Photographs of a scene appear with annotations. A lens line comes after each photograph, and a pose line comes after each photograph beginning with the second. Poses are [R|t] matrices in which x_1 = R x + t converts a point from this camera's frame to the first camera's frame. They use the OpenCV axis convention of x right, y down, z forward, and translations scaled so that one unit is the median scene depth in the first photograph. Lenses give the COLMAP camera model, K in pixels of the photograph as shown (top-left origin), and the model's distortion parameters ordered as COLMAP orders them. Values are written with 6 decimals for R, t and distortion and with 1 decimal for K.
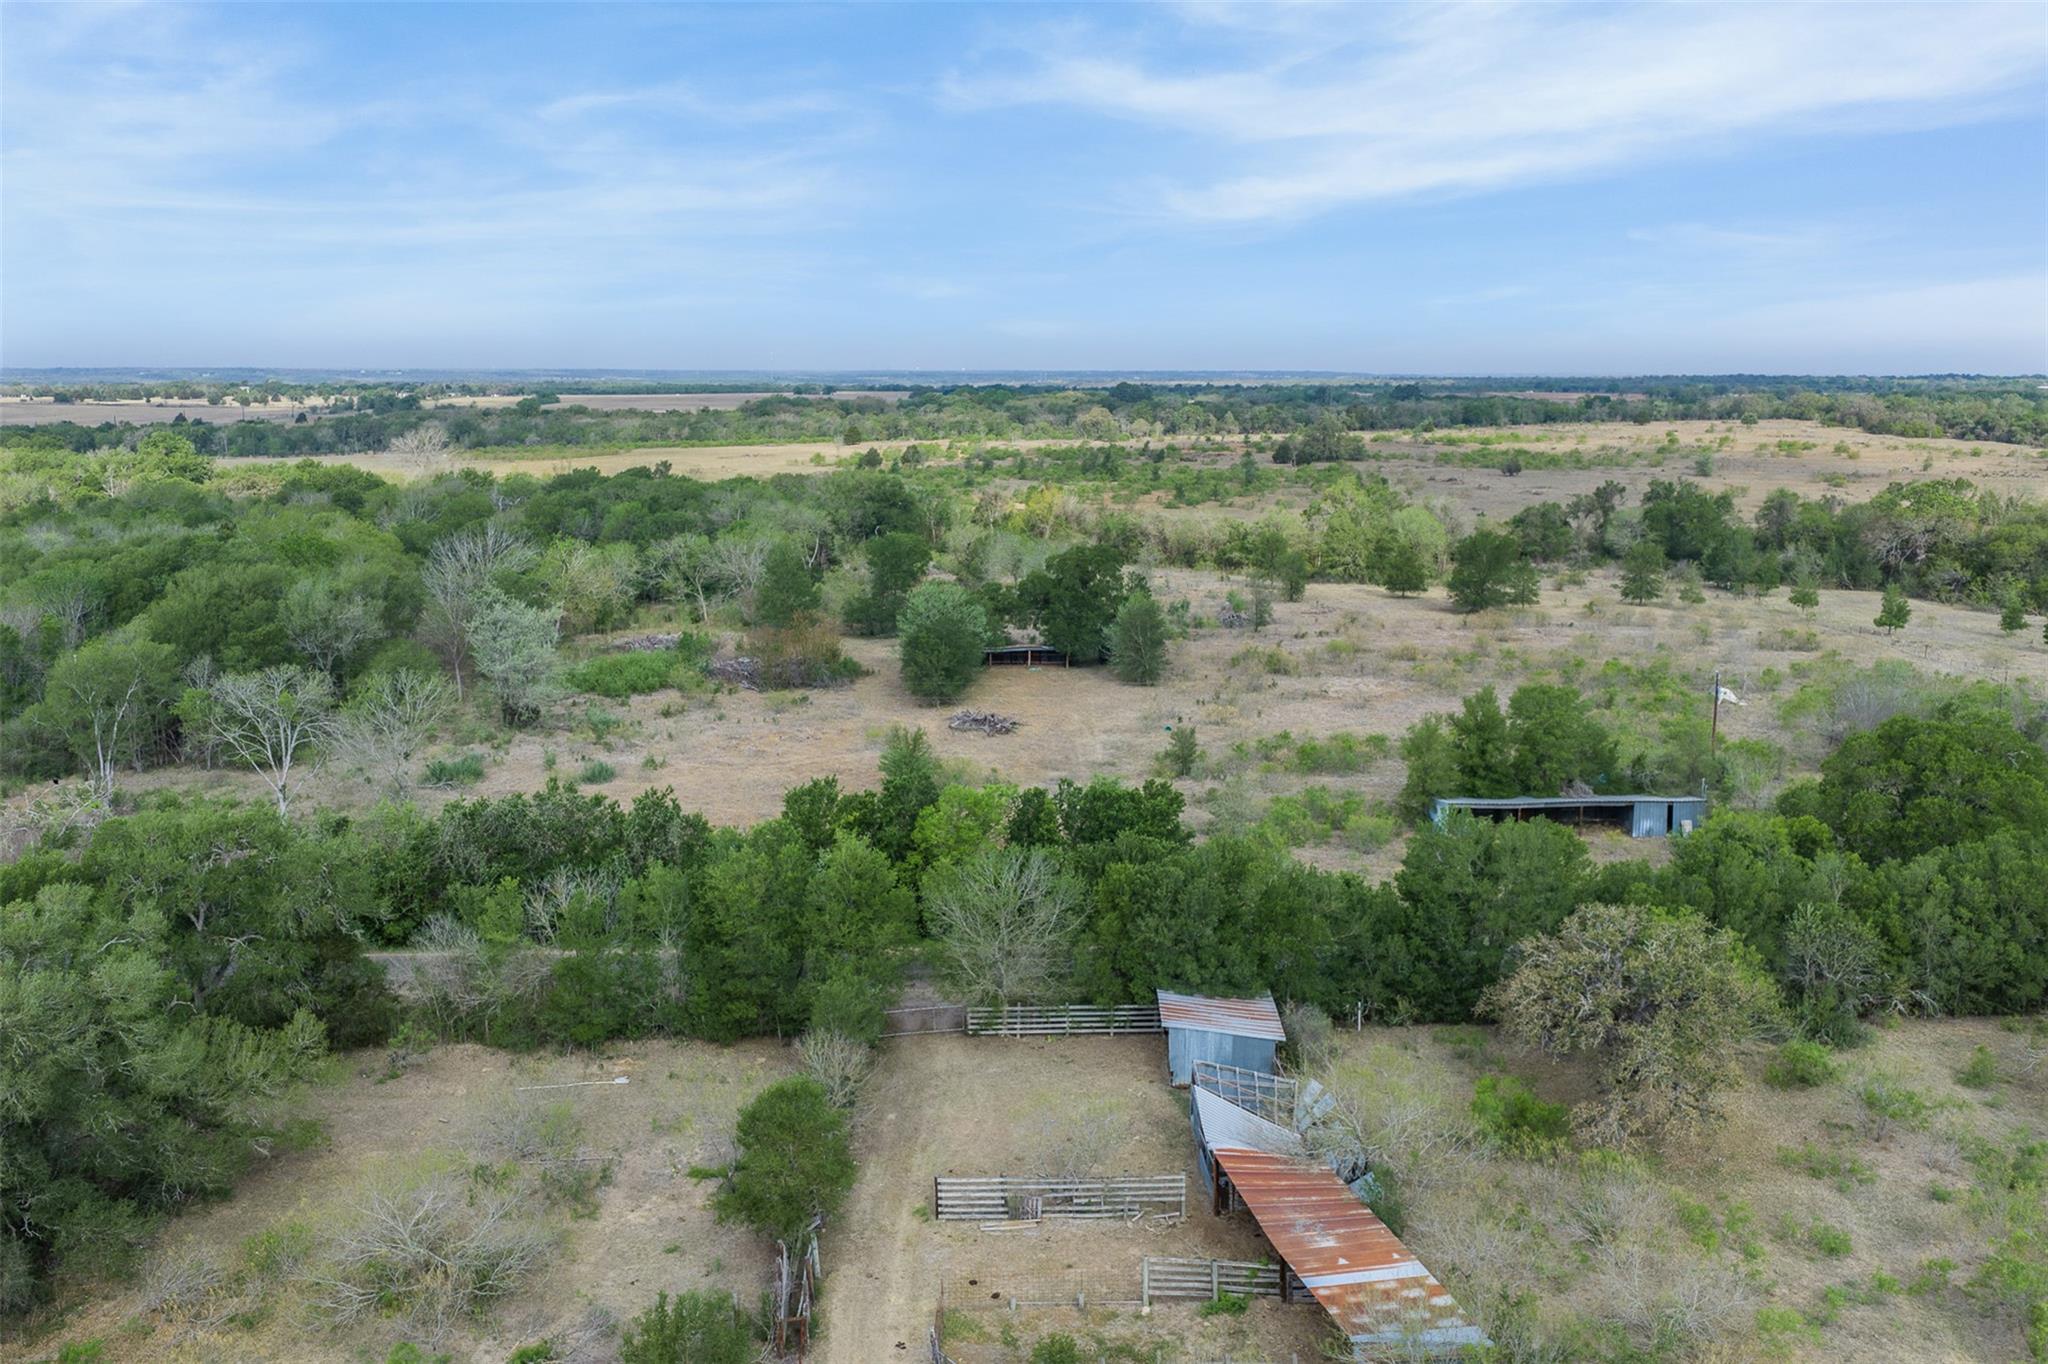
lens RADIAL K [[1652.7, 0, 1025.8], [0, 1652.7, 692.5], [0, 0, 1]] dist [0.010269, -0.004205]
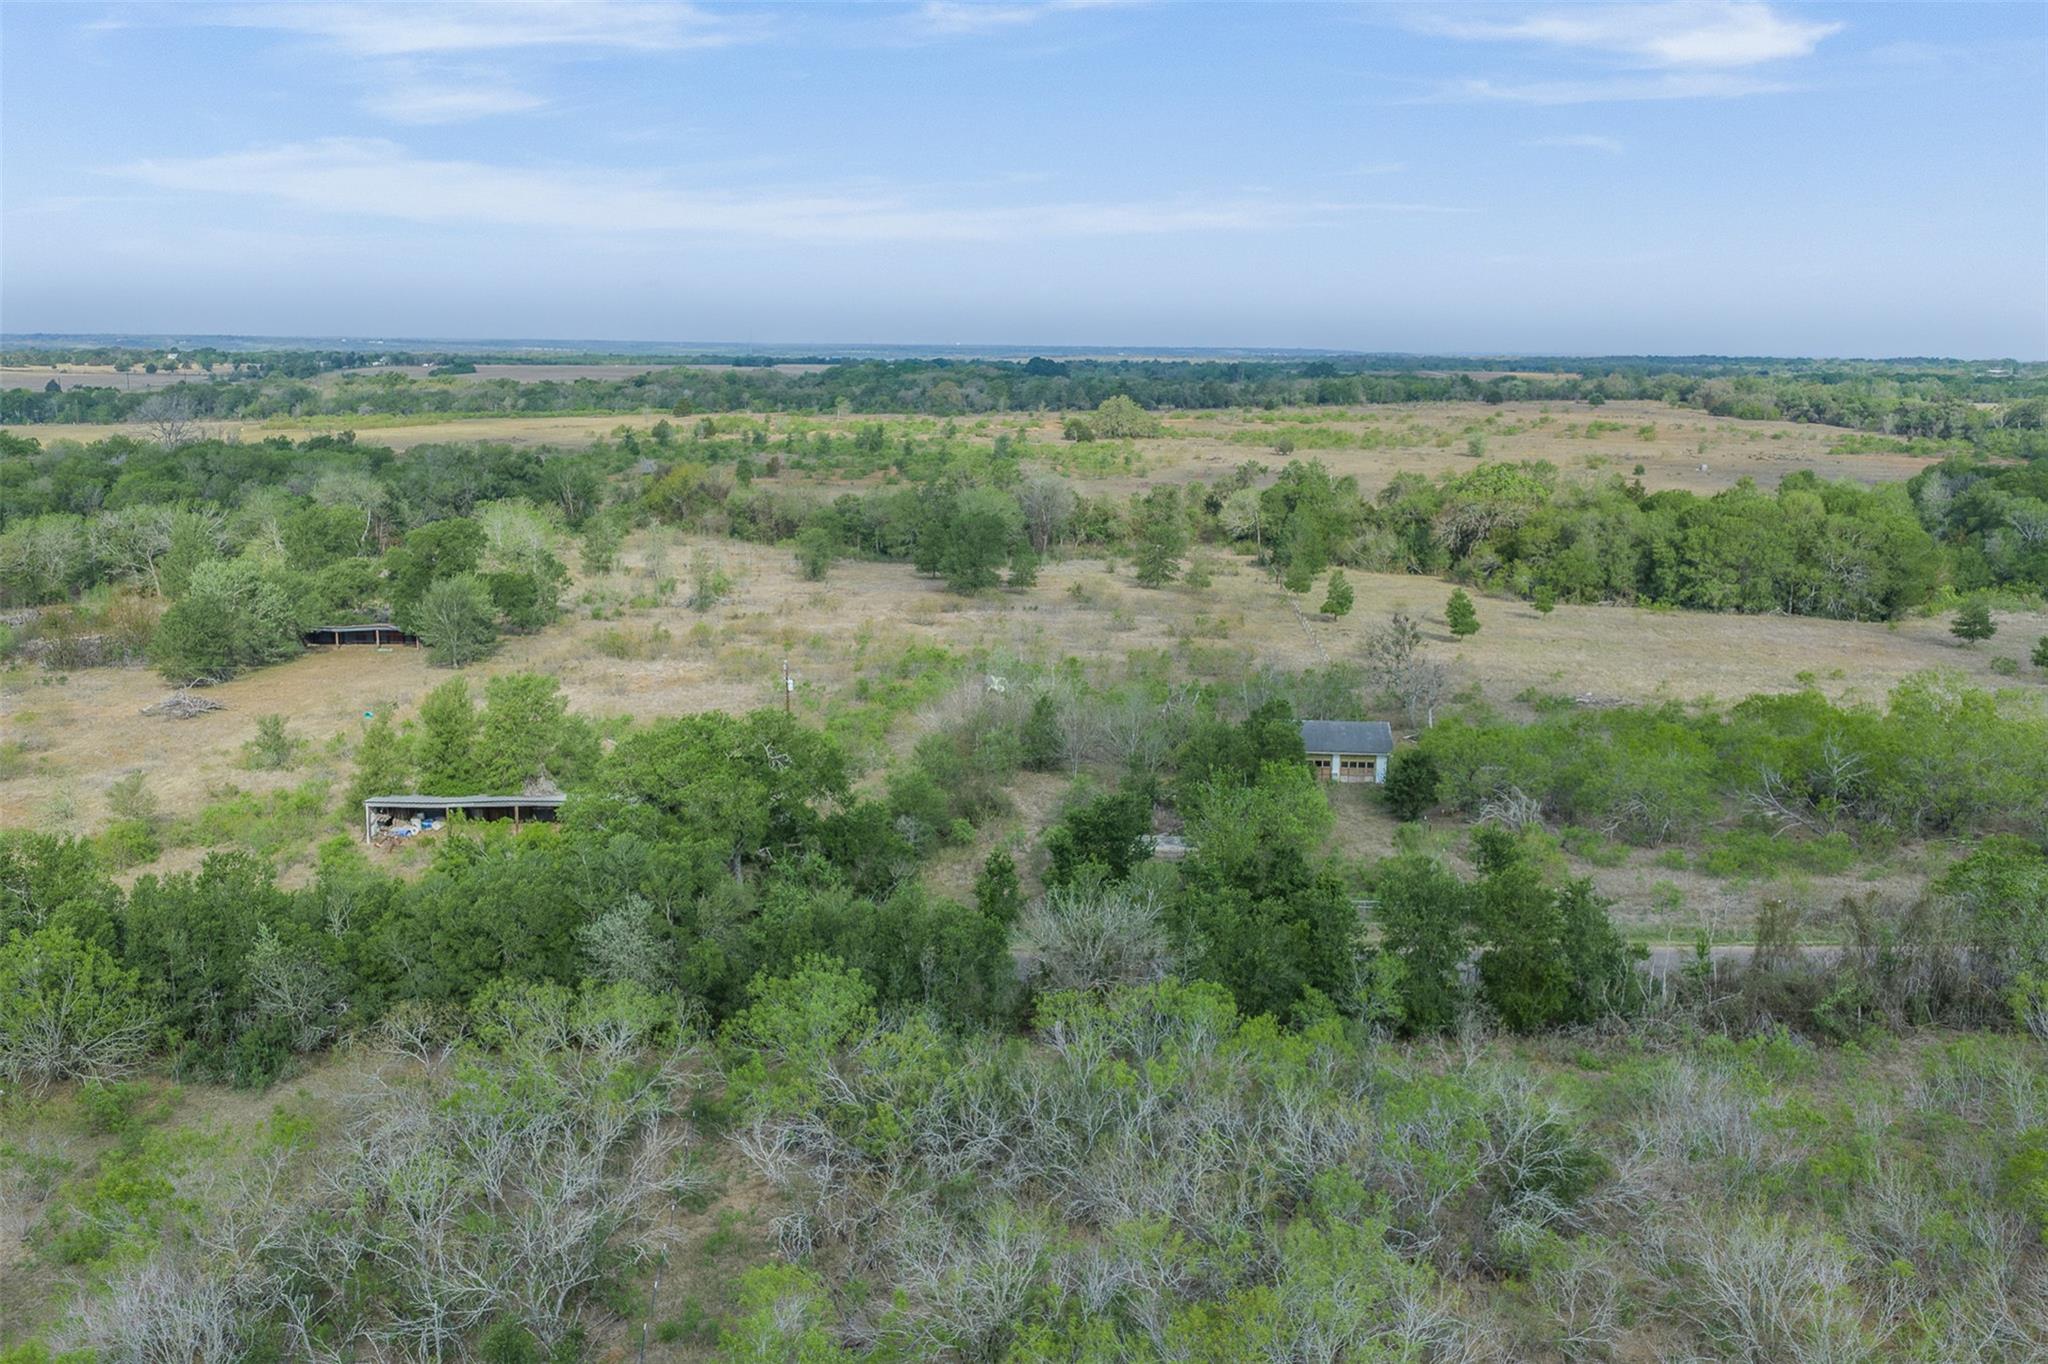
lens RADIAL K [[1652.7, 0, 1022.3], [0, 1652.7, 671.4], [0, 0, 1]] dist [0.010269, -0.004205]
pose [[0.999943, 0.009856, -0.004133, 0.109661], [-0.009847, 0.999949, 0.002330, -0.002162], [0.004156, -0.002290, 0.999989, 0.011086]]
